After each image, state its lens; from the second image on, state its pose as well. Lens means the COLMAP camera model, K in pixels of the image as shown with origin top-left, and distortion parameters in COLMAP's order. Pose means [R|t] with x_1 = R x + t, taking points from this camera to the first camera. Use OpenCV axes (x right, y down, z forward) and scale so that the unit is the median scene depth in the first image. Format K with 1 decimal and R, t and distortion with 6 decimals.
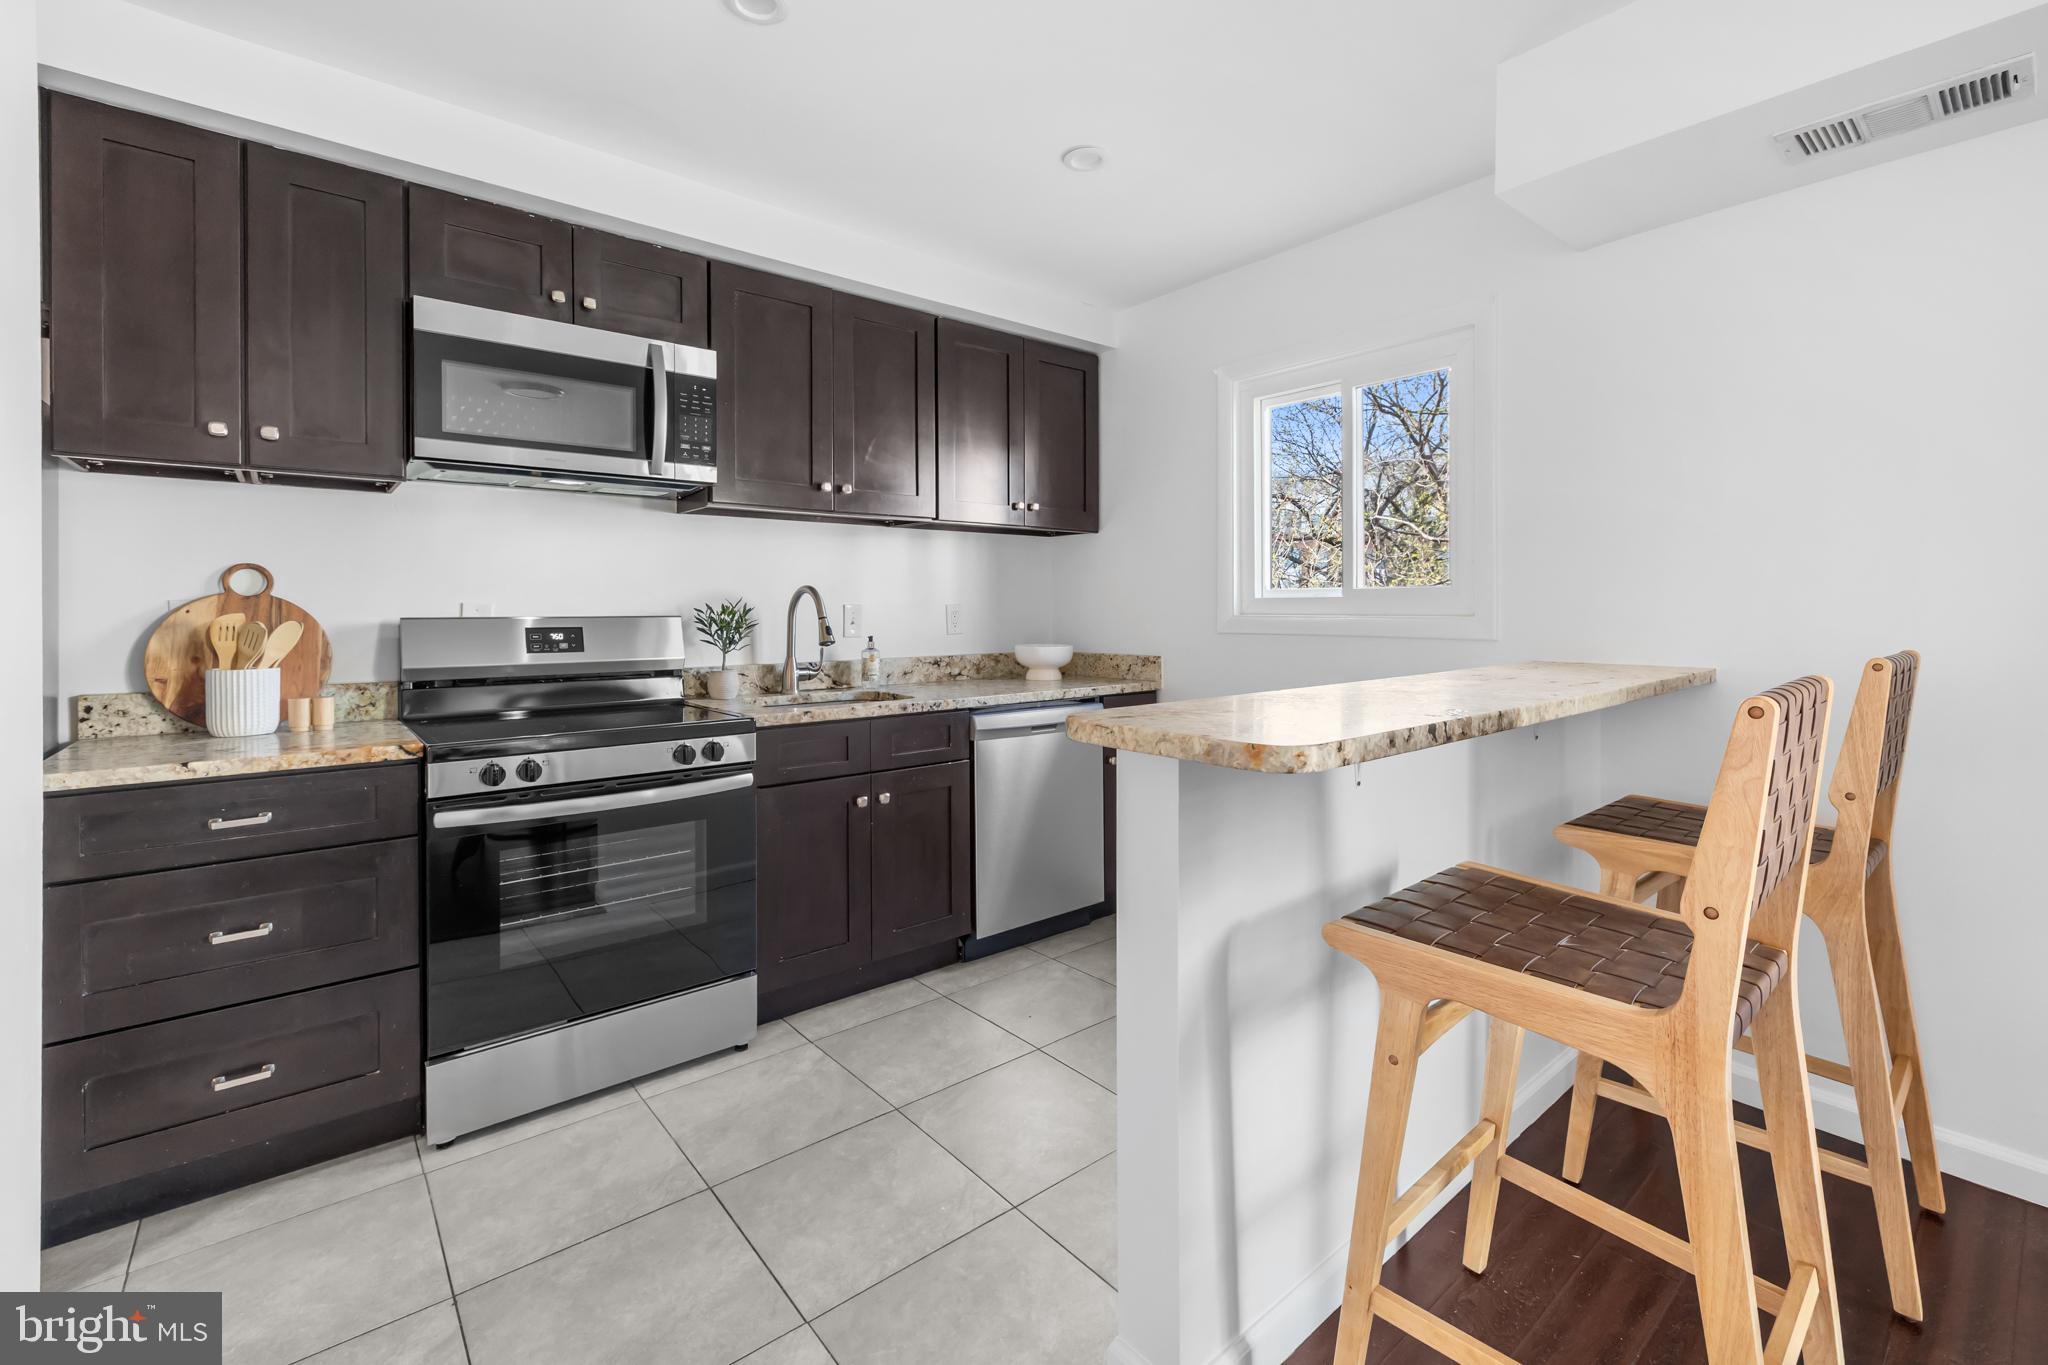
lens RADIAL K [[880.0, 0, 1019.8], [0, 880.0, 616.3], [0, 0, 1]] dist [0.001912, -0.000111]
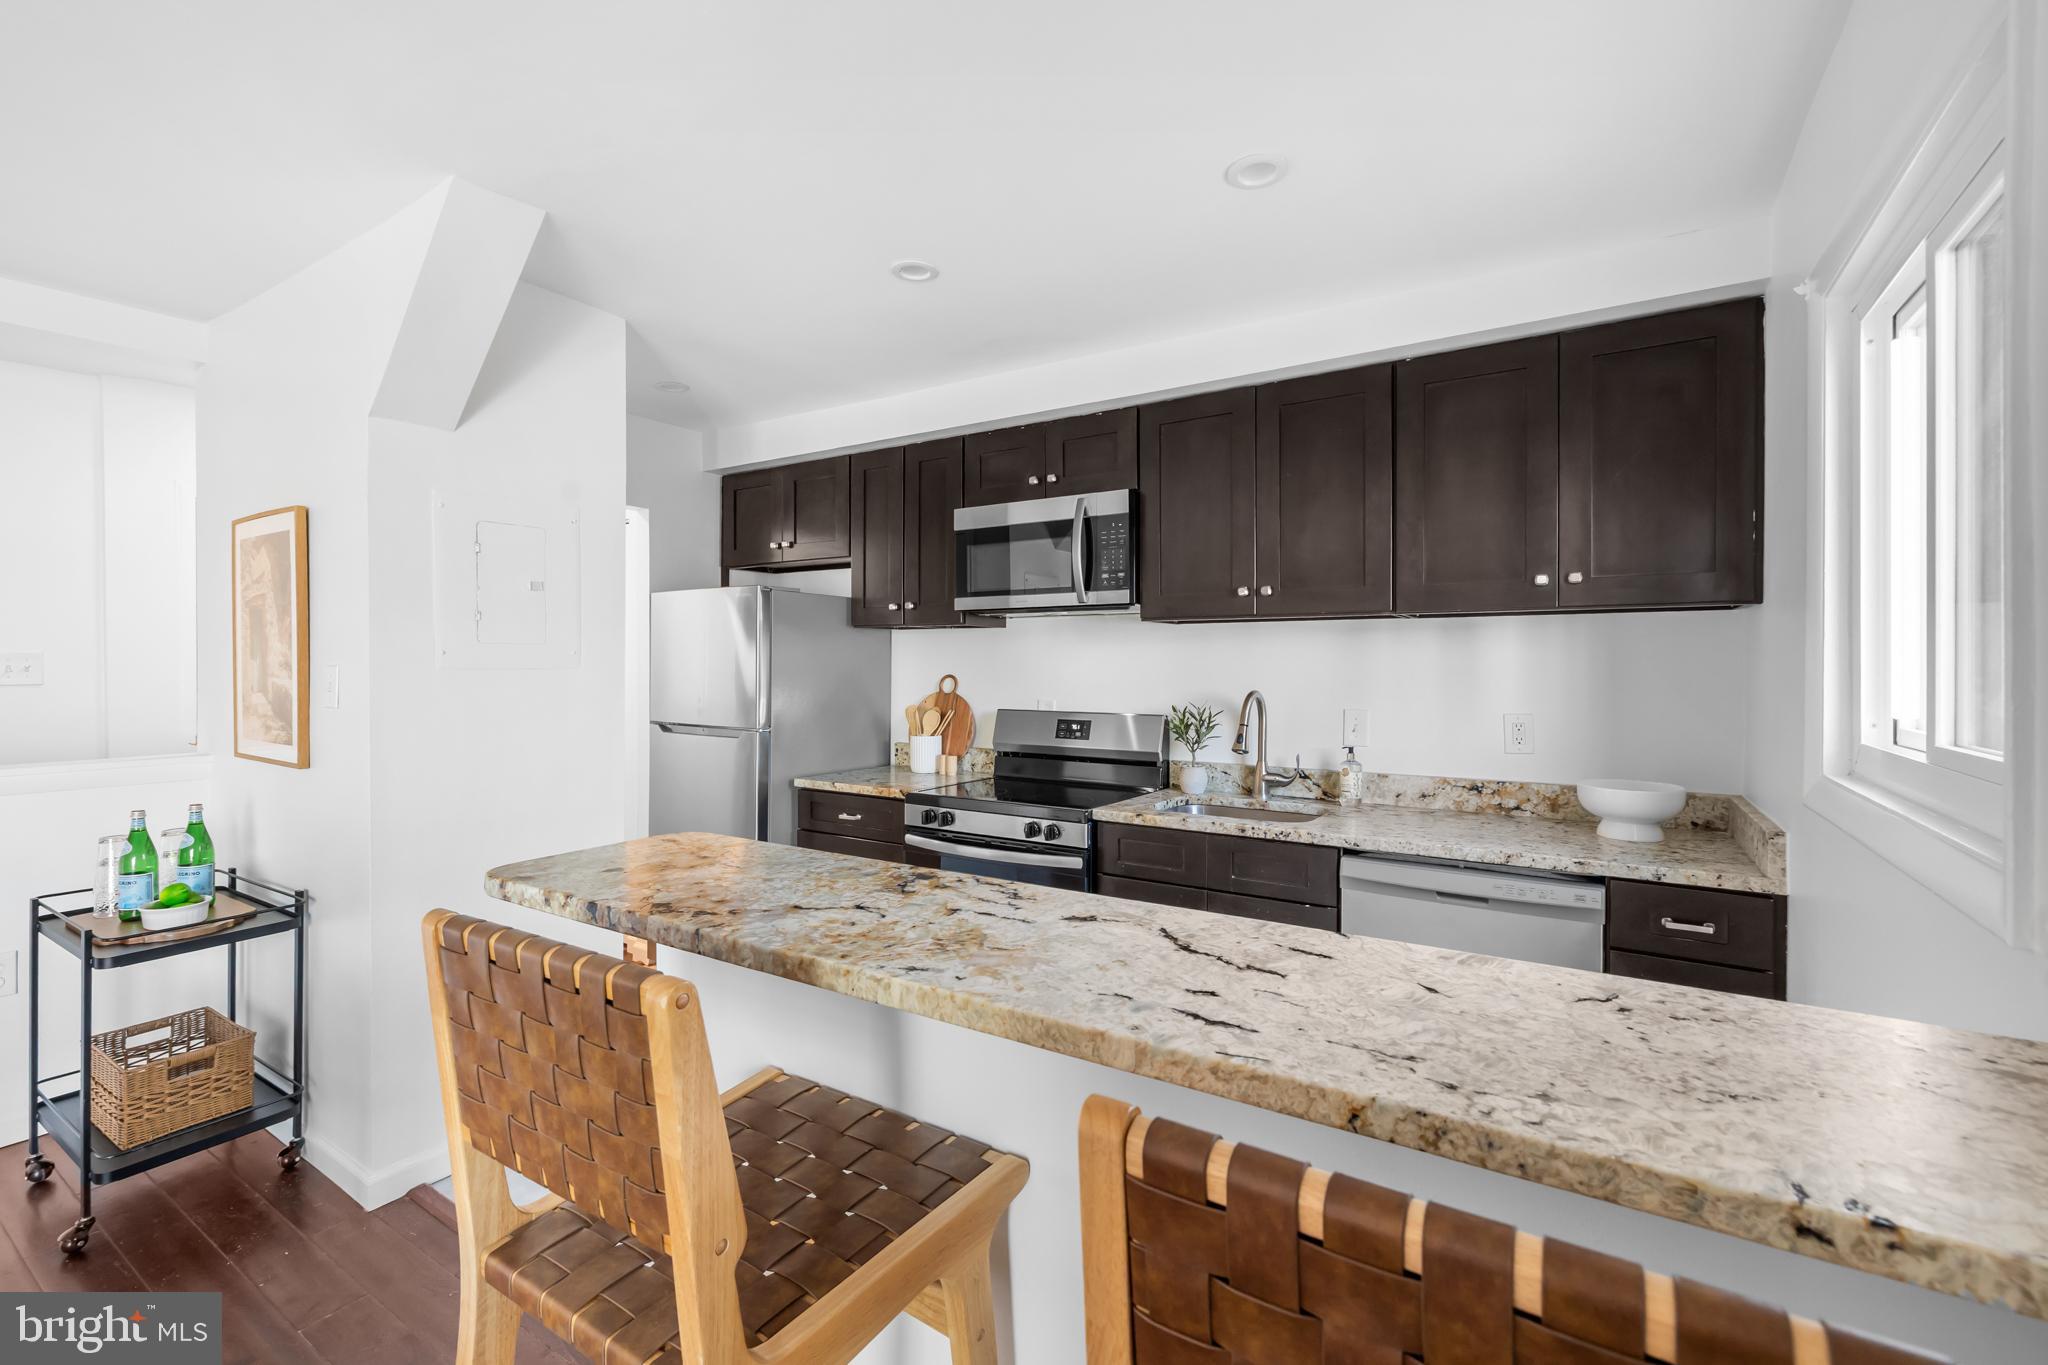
lens RADIAL K [[880.0, 0, 1021.6], [0, 880.0, 665.0], [0, 0, 1]] dist [0.001912, -0.000111]
pose [[0.296859, 0.004117, -0.954912, 0.758405], [-0.010686, 0.999942, 0.000990, -0.075016], [0.954862, 0.009911, 0.296886, 0.561389]]
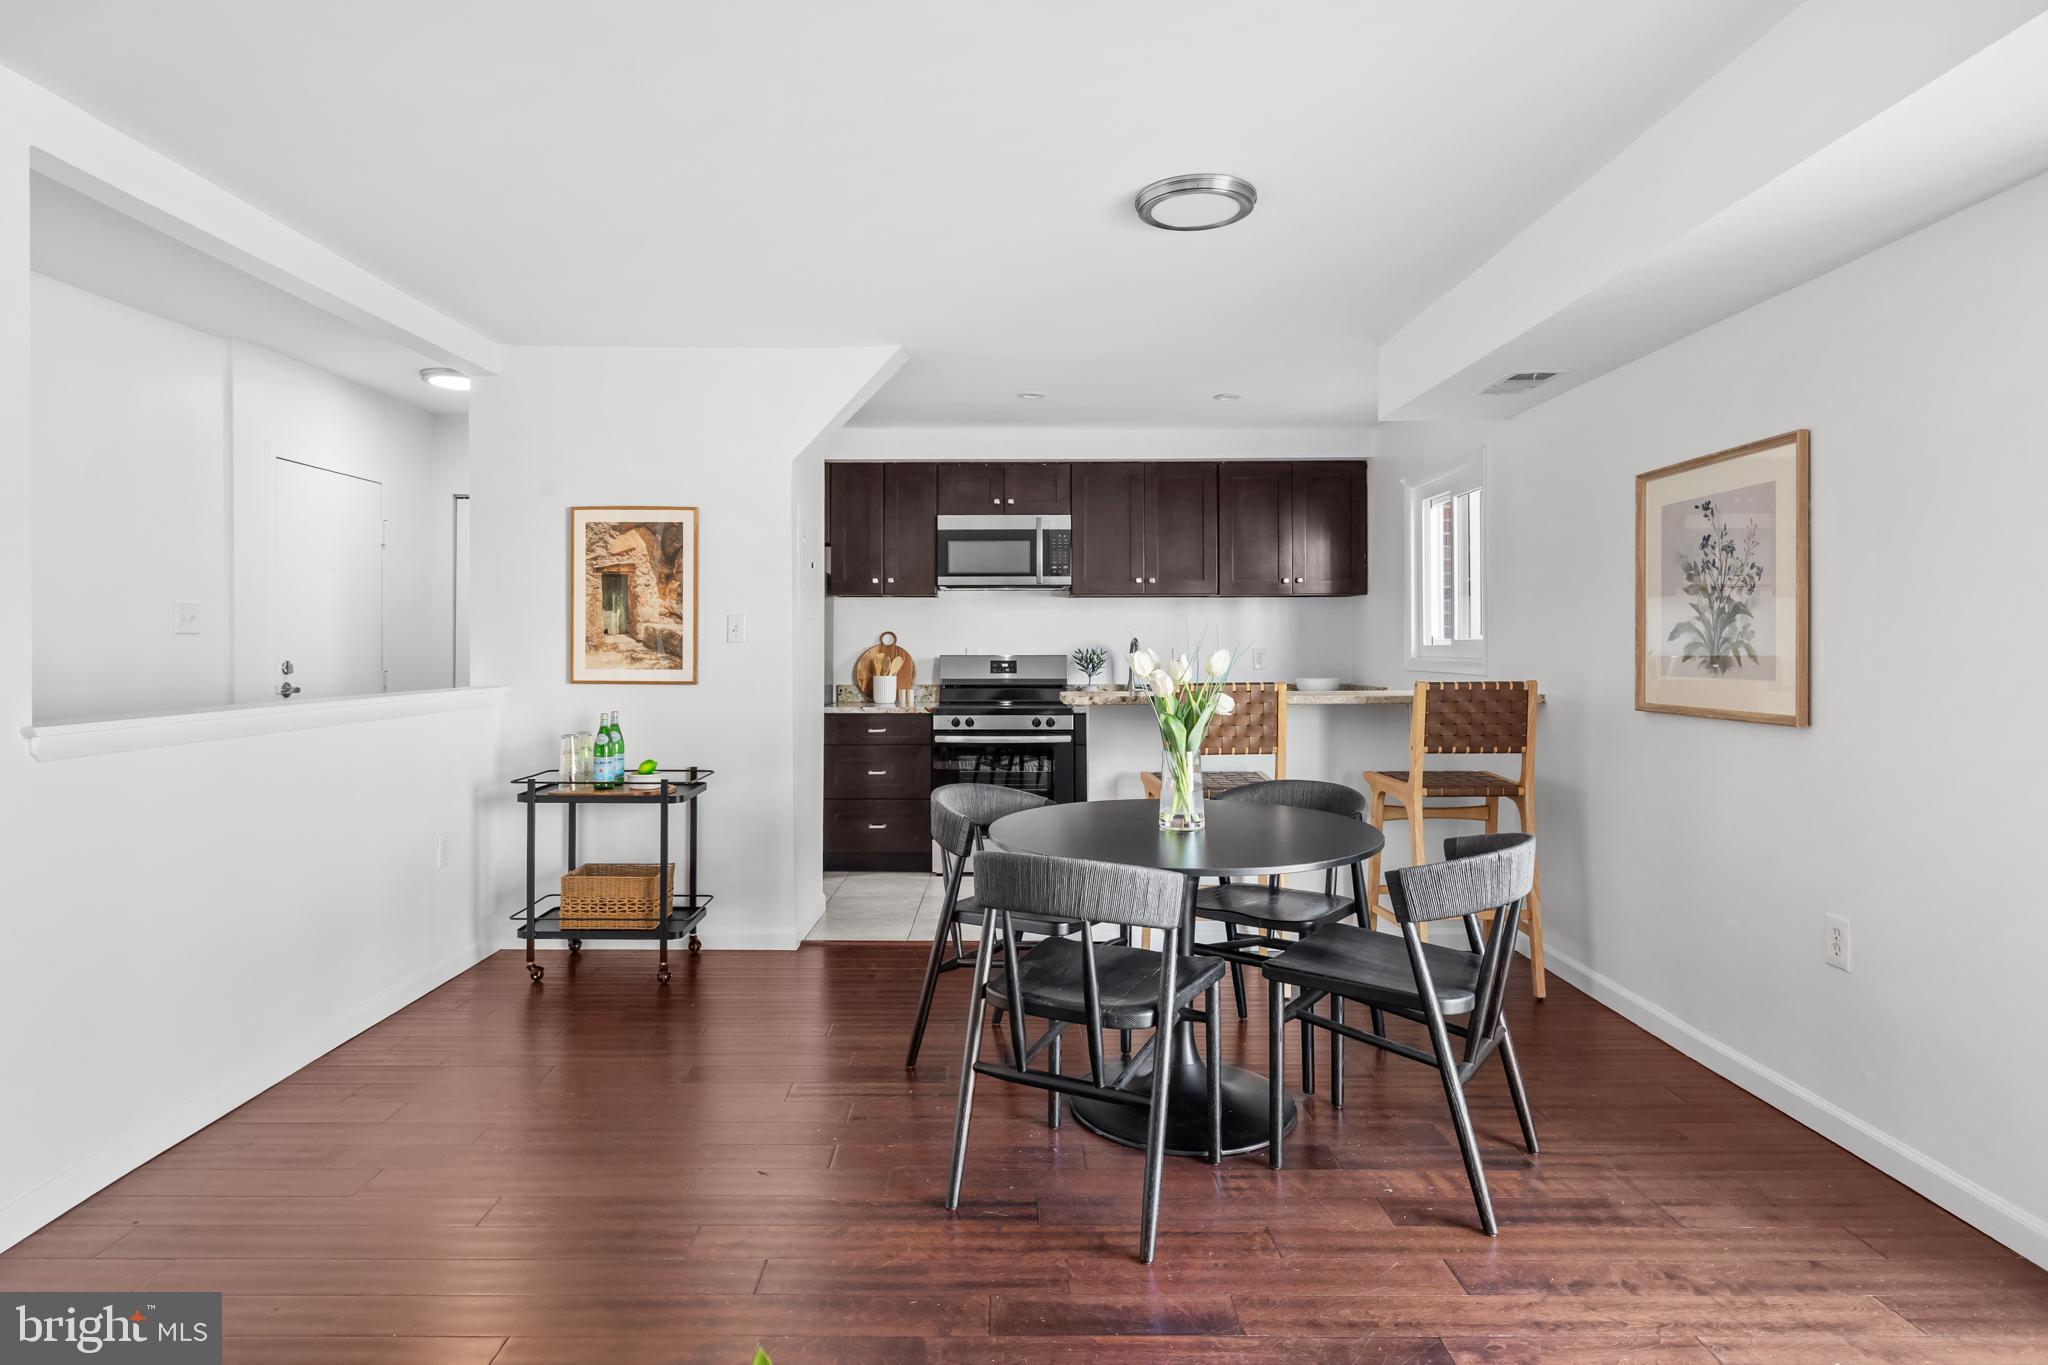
lens RADIAL K [[1123.0, 0, 997.9], [0, 1123.0, 653.8], [0, 0, 1]] dist [0.002276, -0.002467]
pose [[0.763558, 0.006445, -0.645707, 1.157131], [-0.006178, 0.999977, 0.002675, -0.009966], [0.645710, 0.001947, 0.763581, -0.991679]]
